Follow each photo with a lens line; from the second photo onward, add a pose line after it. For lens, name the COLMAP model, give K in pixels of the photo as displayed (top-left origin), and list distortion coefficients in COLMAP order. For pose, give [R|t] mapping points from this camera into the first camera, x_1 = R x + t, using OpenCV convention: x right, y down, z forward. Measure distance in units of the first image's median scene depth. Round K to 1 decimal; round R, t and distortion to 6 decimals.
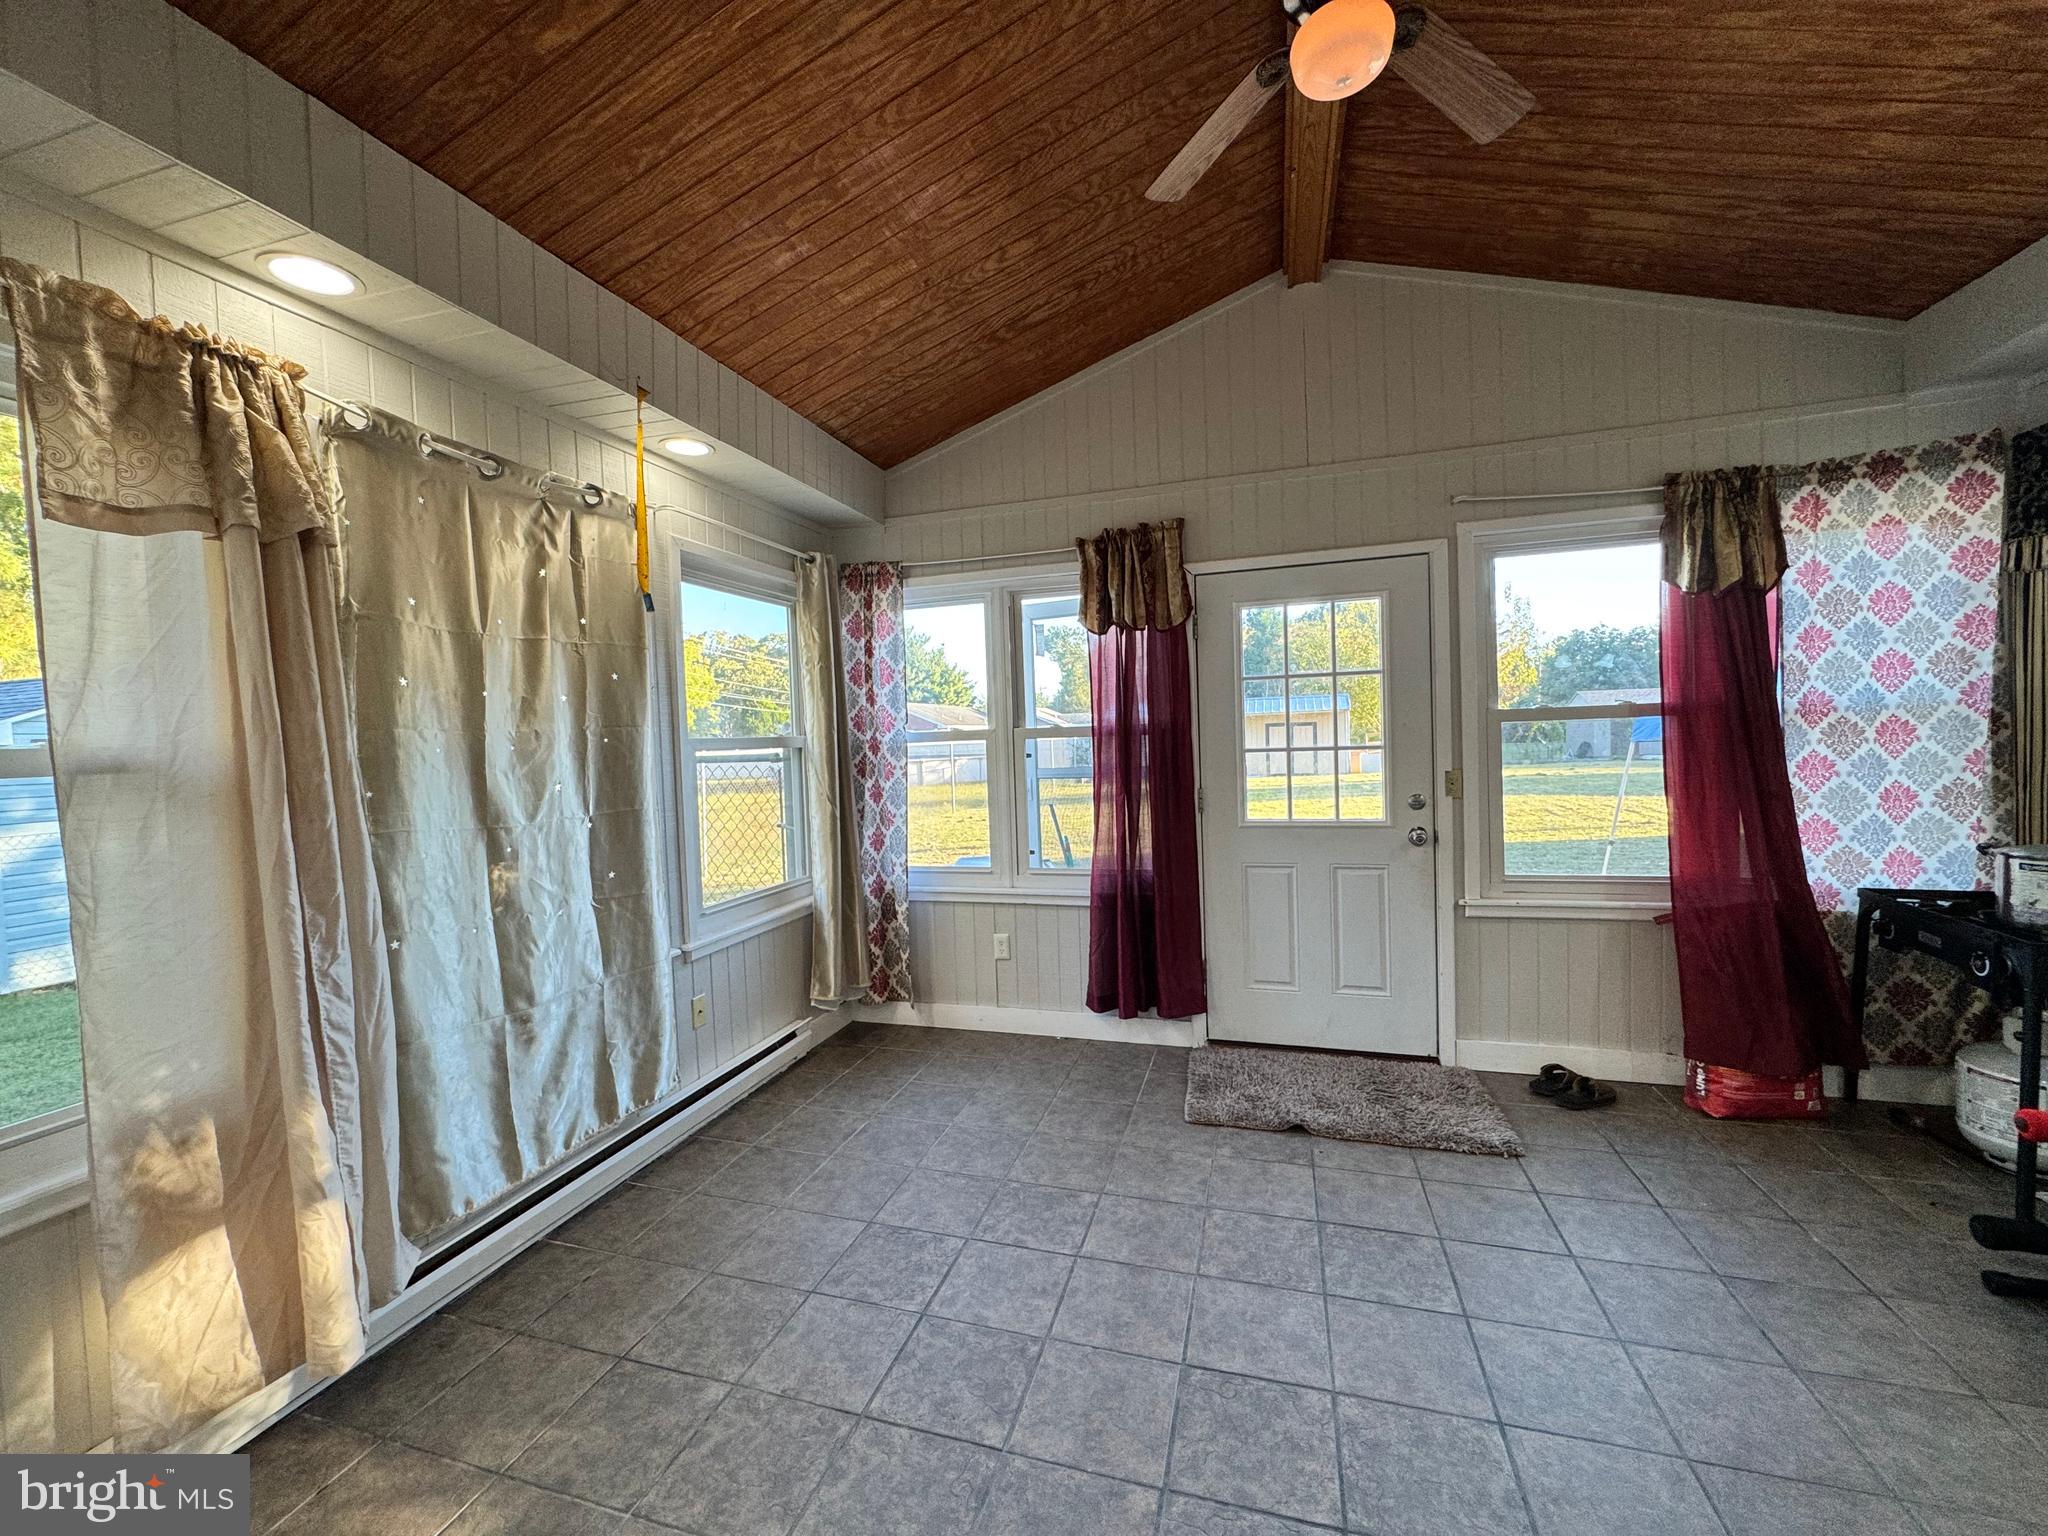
lens RADIAL K [[817.1, 0, 1019.2], [0, 817.1, 767.2], [0, 0, 1]] dist [-0.002583, 0.000103]
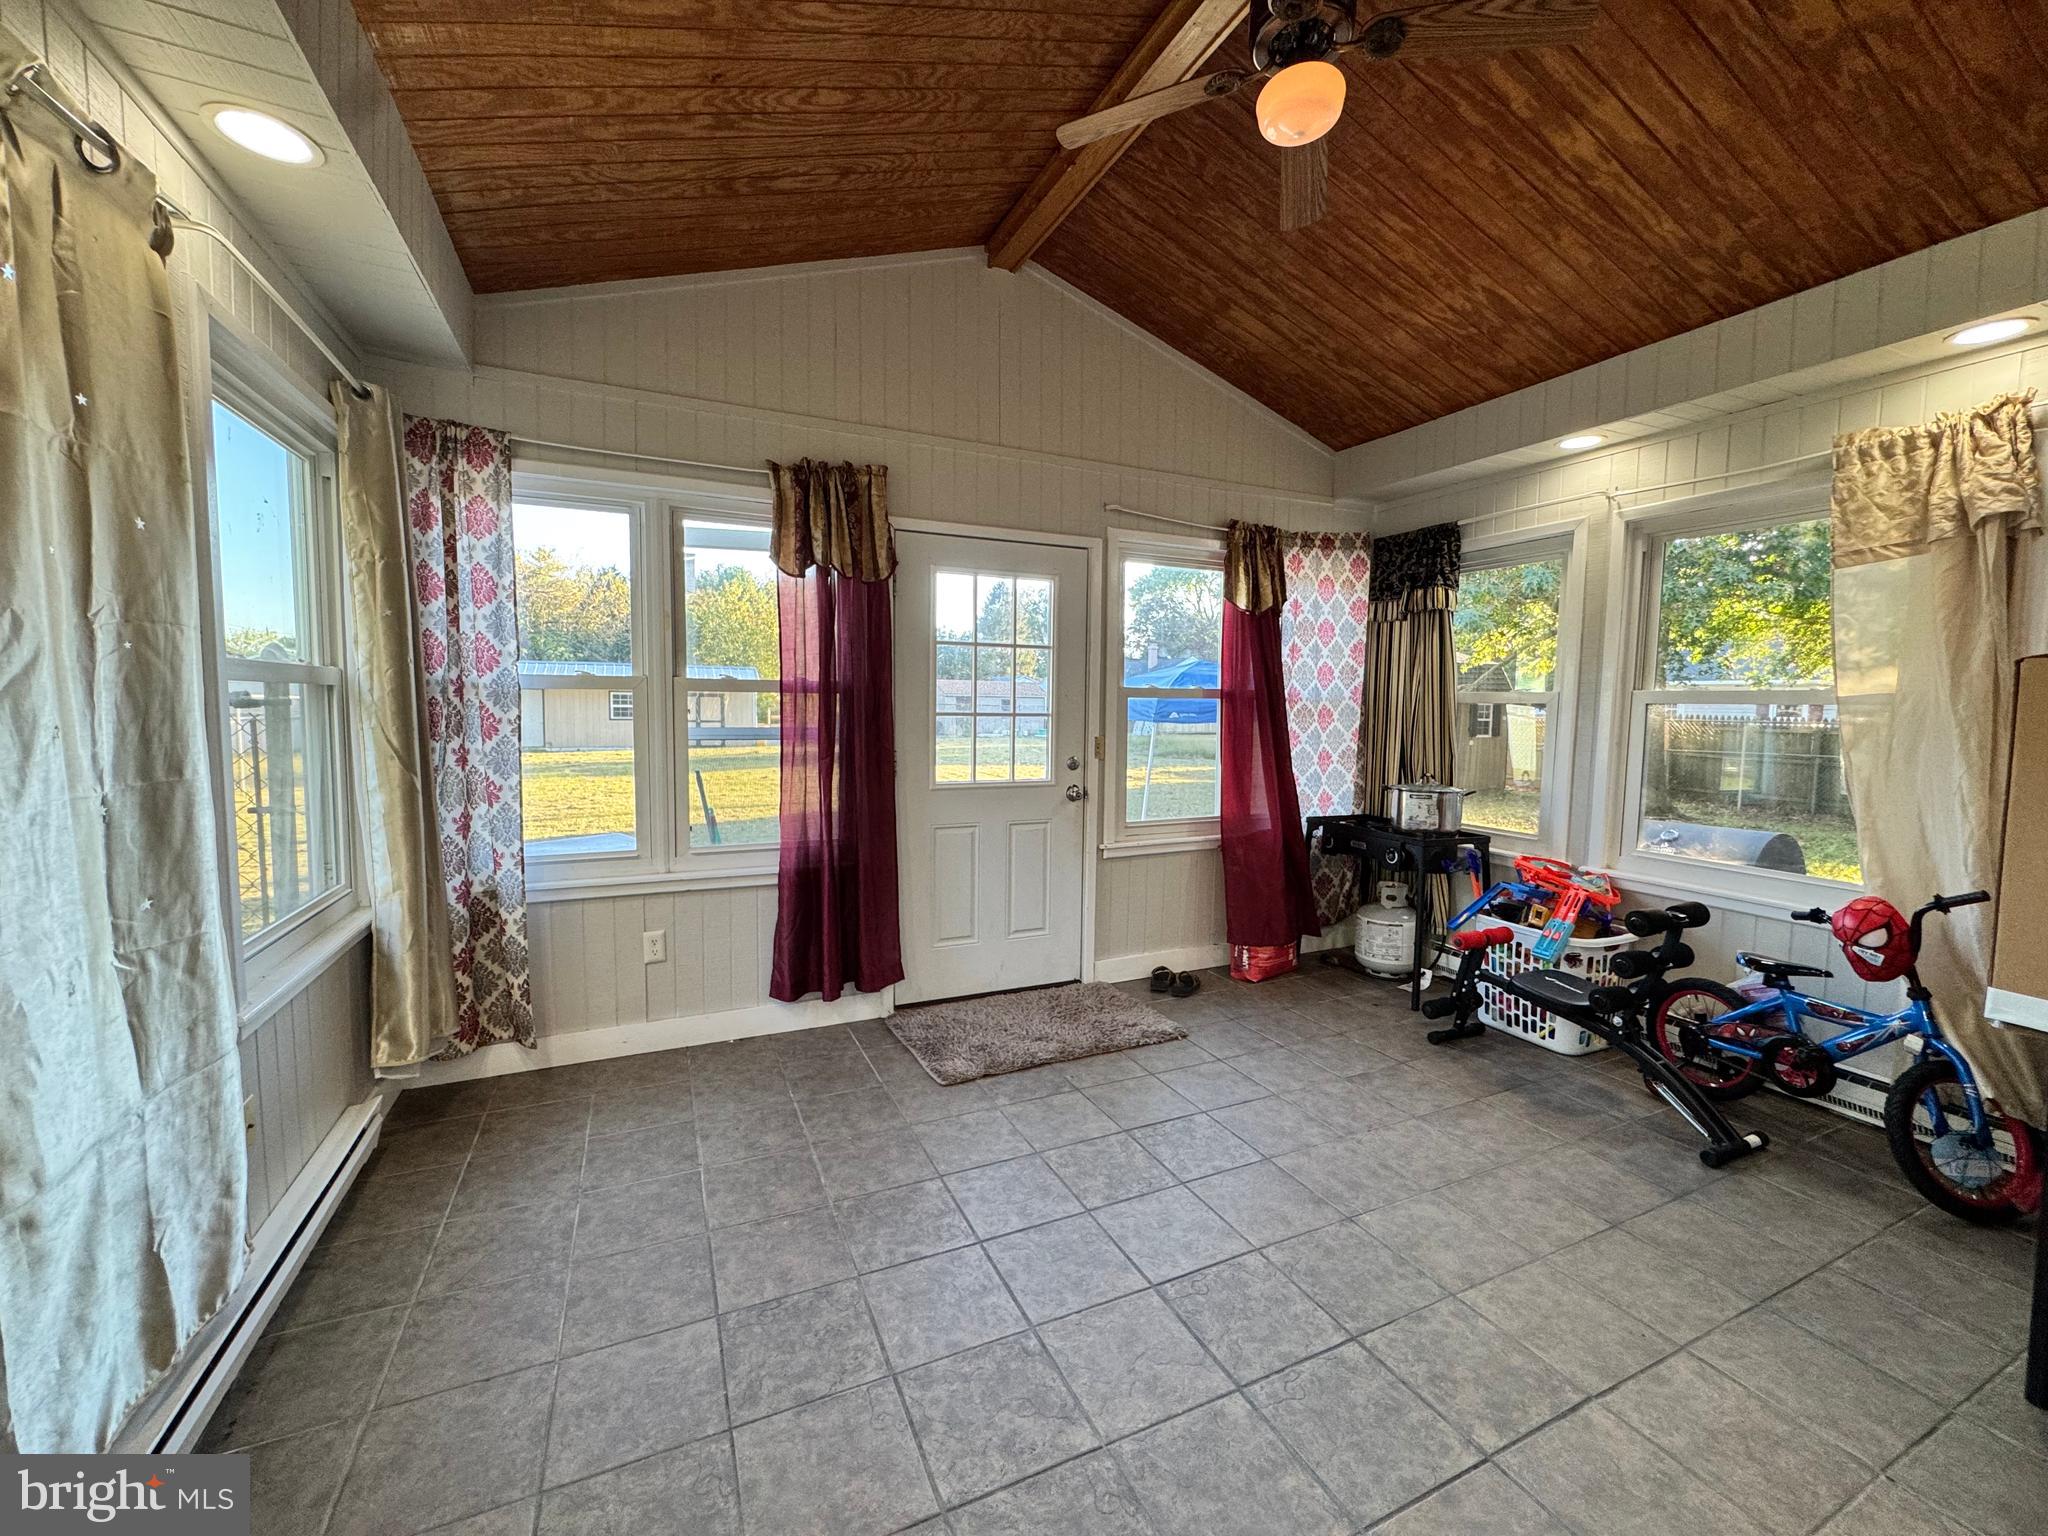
lens RADIAL K [[817.1, 0, 1024.1], [0, 817.1, 767.4], [0, 0, 1]] dist [-0.002583, 0.000103]
pose [[0.741714, -0.008583, 0.670662, -0.346210], [-0.013809, 0.999511, 0.028064, 0.017133], [-0.670574, -0.030076, 0.741232, 0.191338]]
